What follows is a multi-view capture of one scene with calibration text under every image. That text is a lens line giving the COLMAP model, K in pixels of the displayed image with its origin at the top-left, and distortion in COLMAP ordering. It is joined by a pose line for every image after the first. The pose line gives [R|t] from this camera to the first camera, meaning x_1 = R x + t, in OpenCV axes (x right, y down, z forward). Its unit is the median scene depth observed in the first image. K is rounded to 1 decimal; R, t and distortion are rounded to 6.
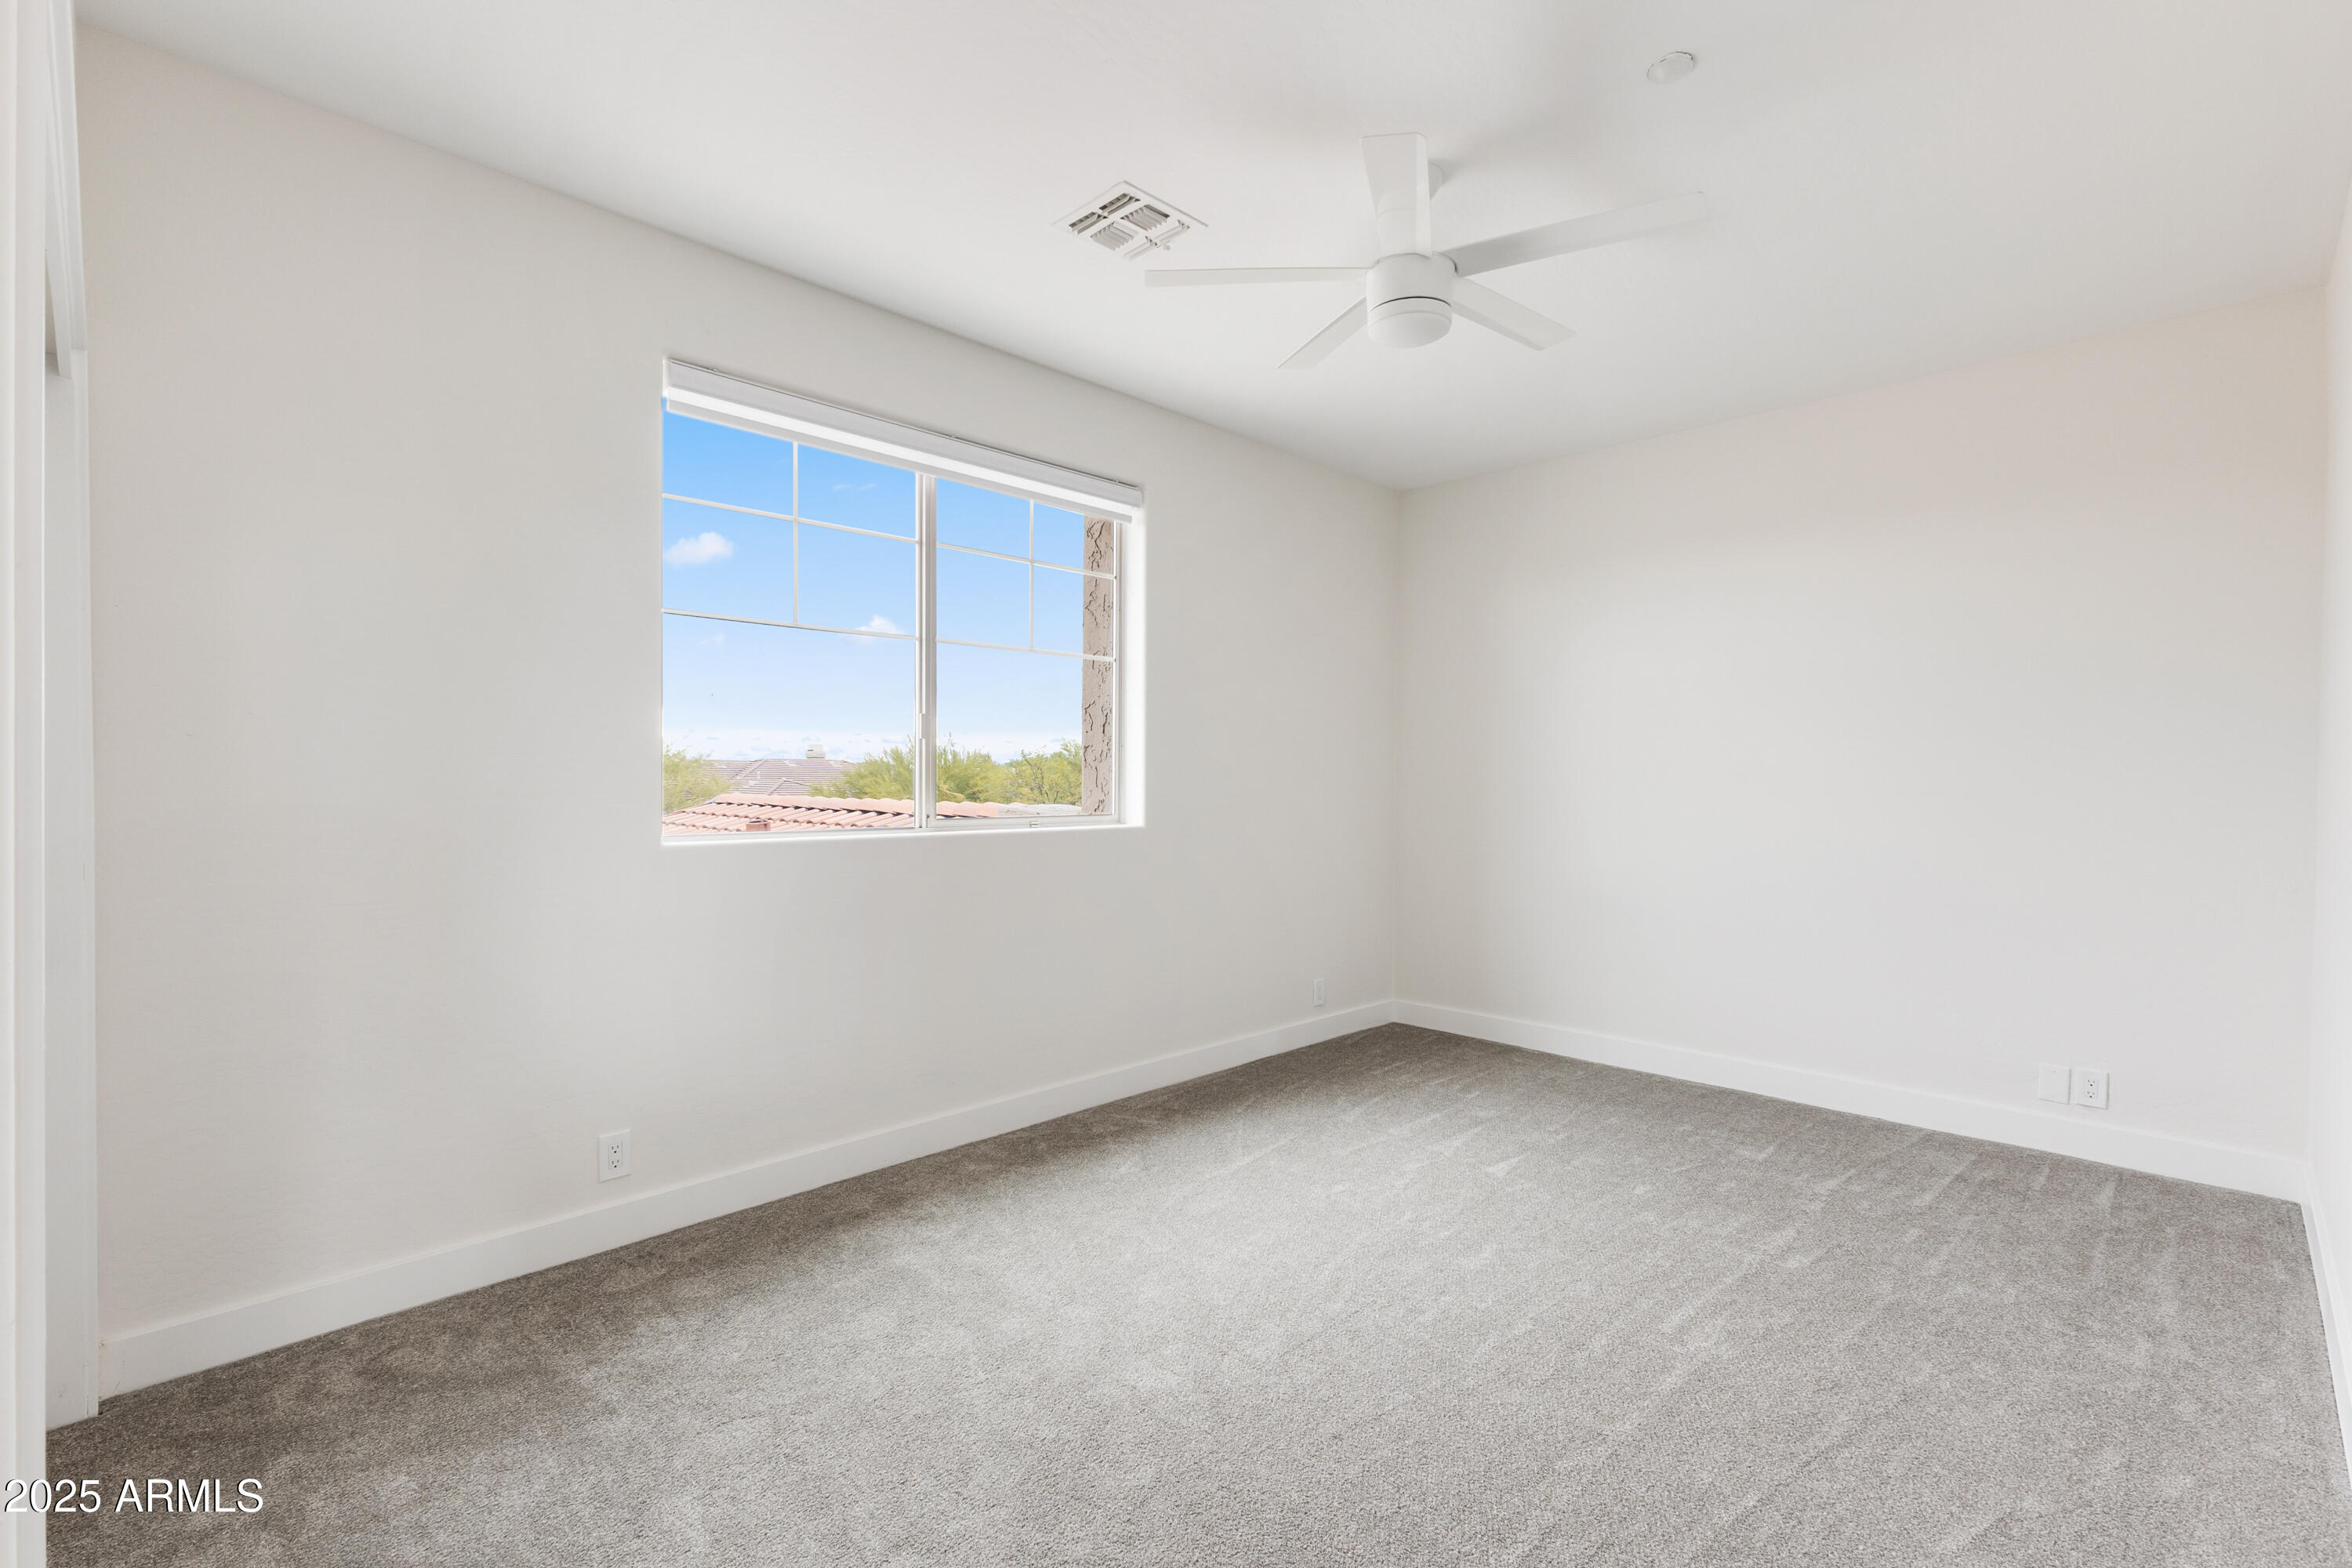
lens RADIAL K [[1006.1, 0, 1176.0], [0, 1006.1, 784.0], [0, 0, 1]] dist [-0.001896, -0.000320]
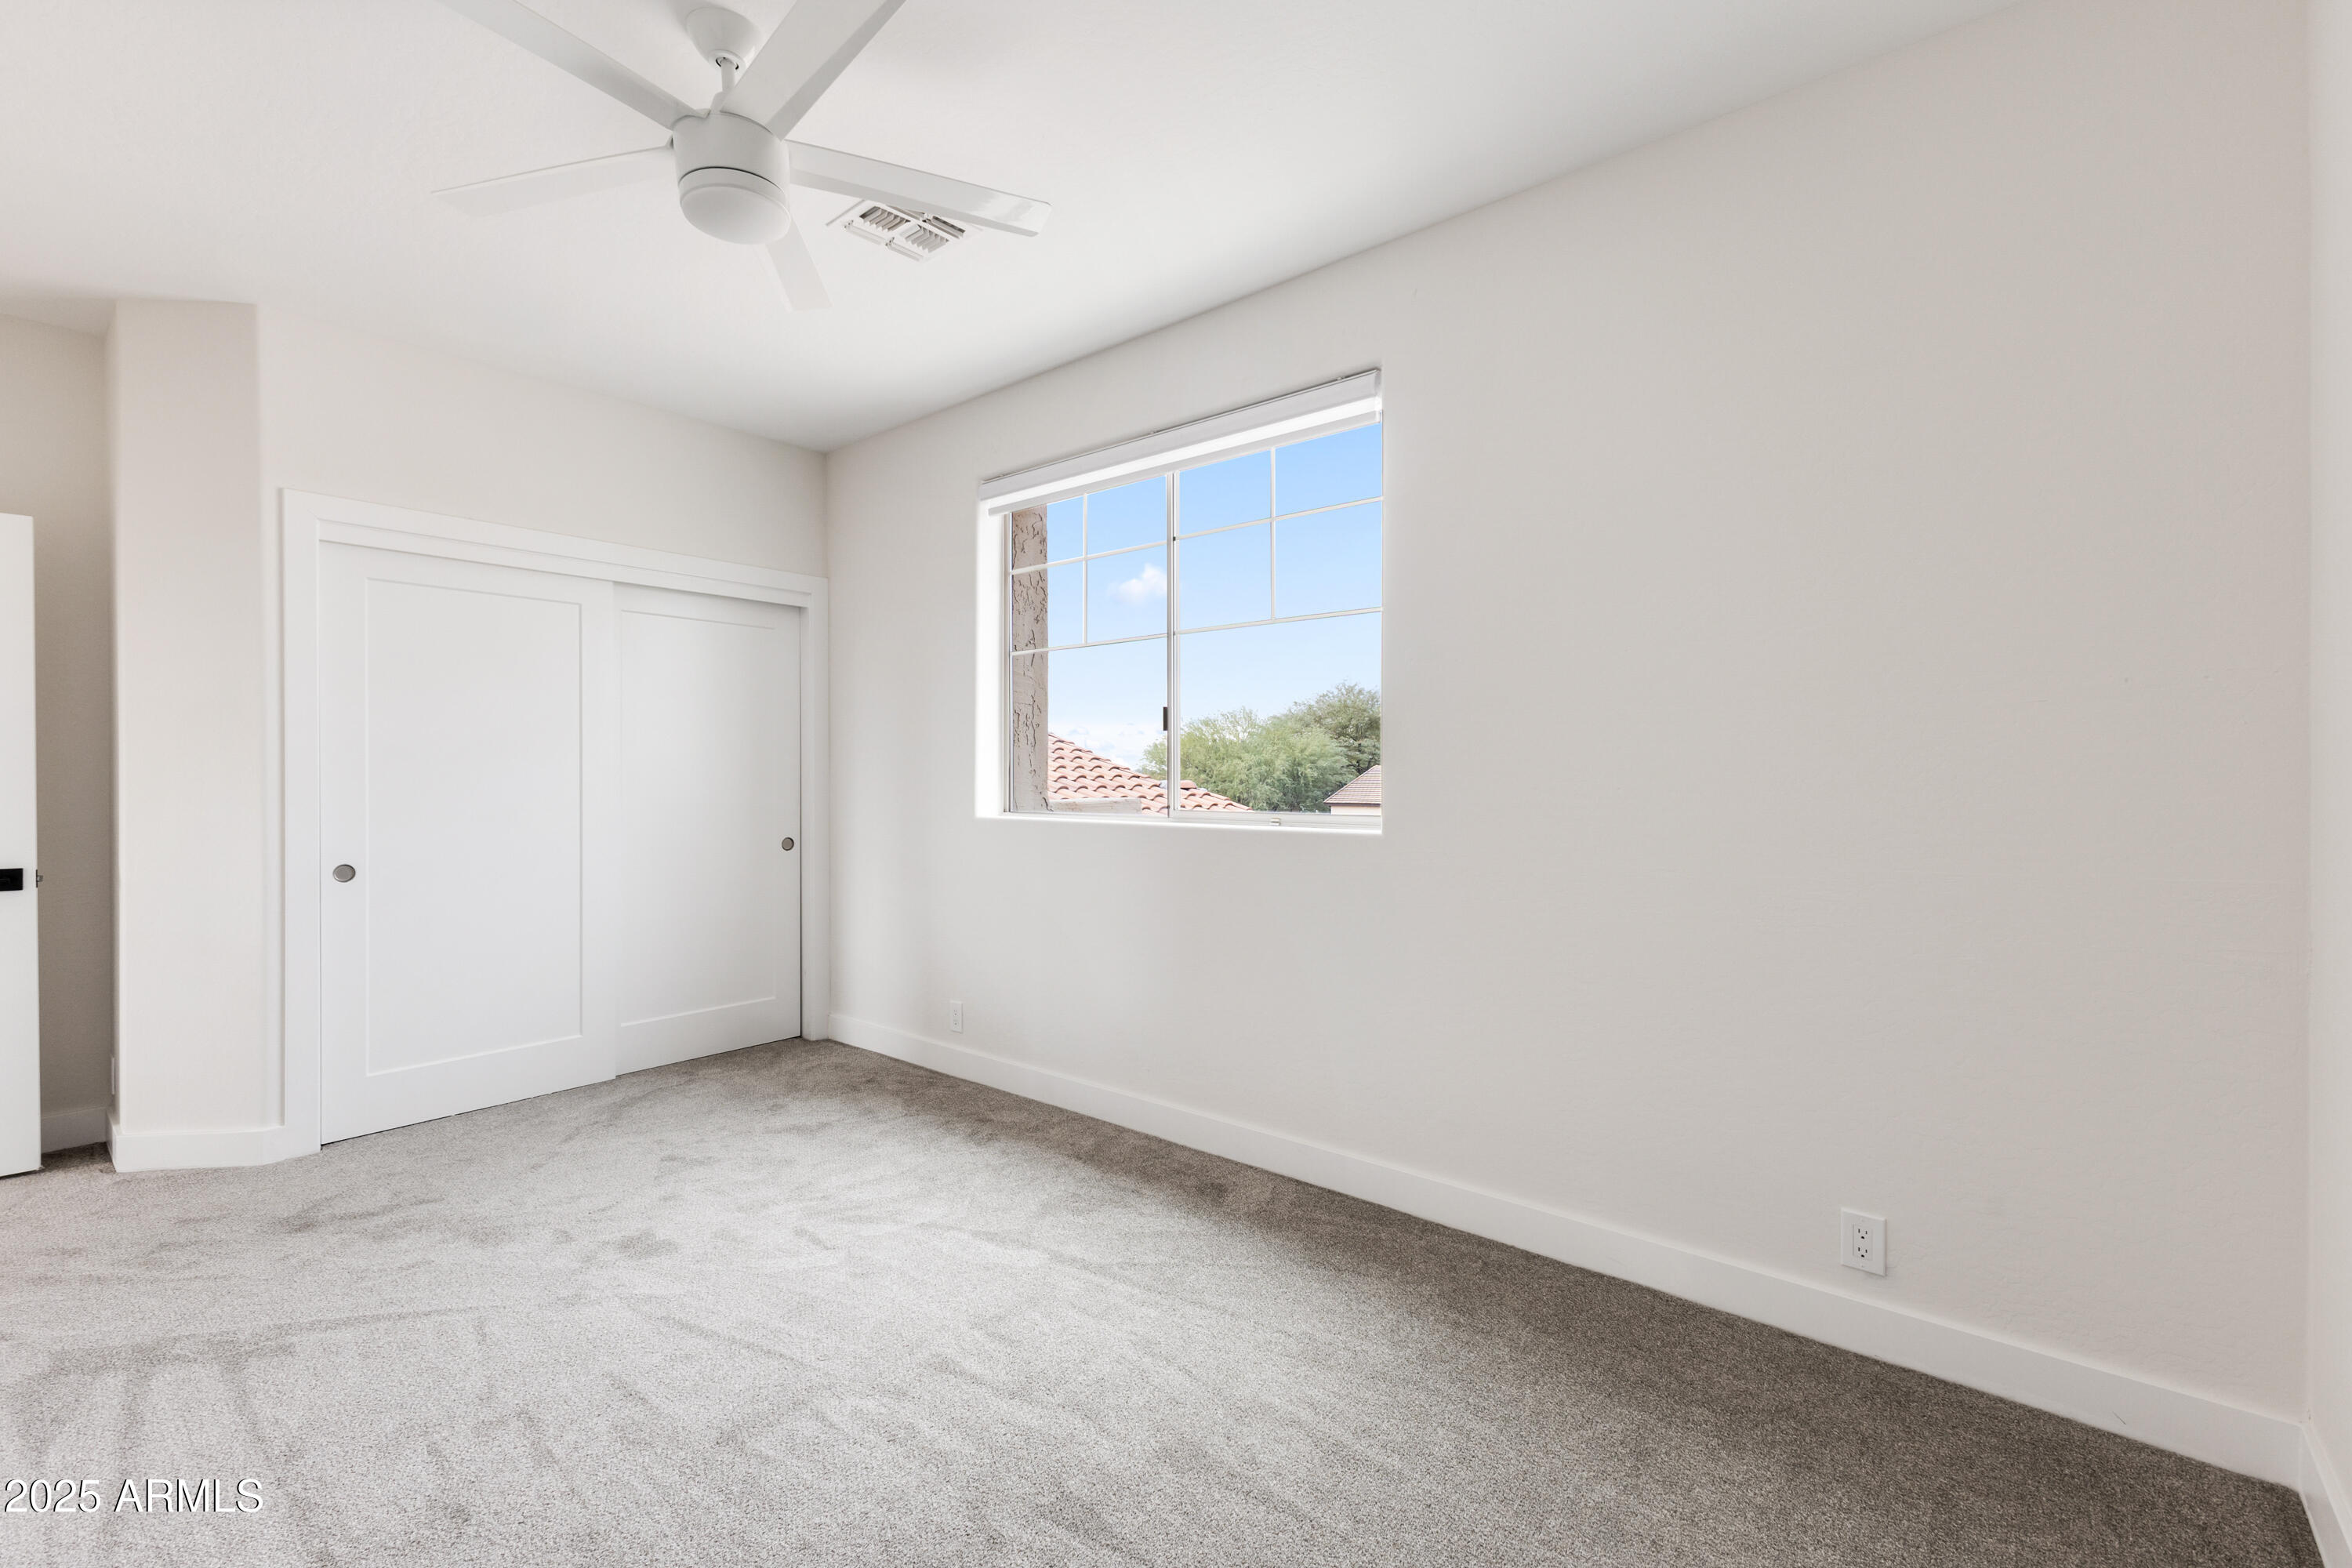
lens RADIAL K [[1037.5, 0, 1164.7], [0, 1037.5, 759.7], [0, 0, 1]] dist [0.016385, -0.000479]
pose [[0.089542, -0.001767, -0.995981, 0.842497], [0.004797, 0.999988, -0.001343, -0.013767], [0.995971, -0.004657, 0.089549, 0.944231]]
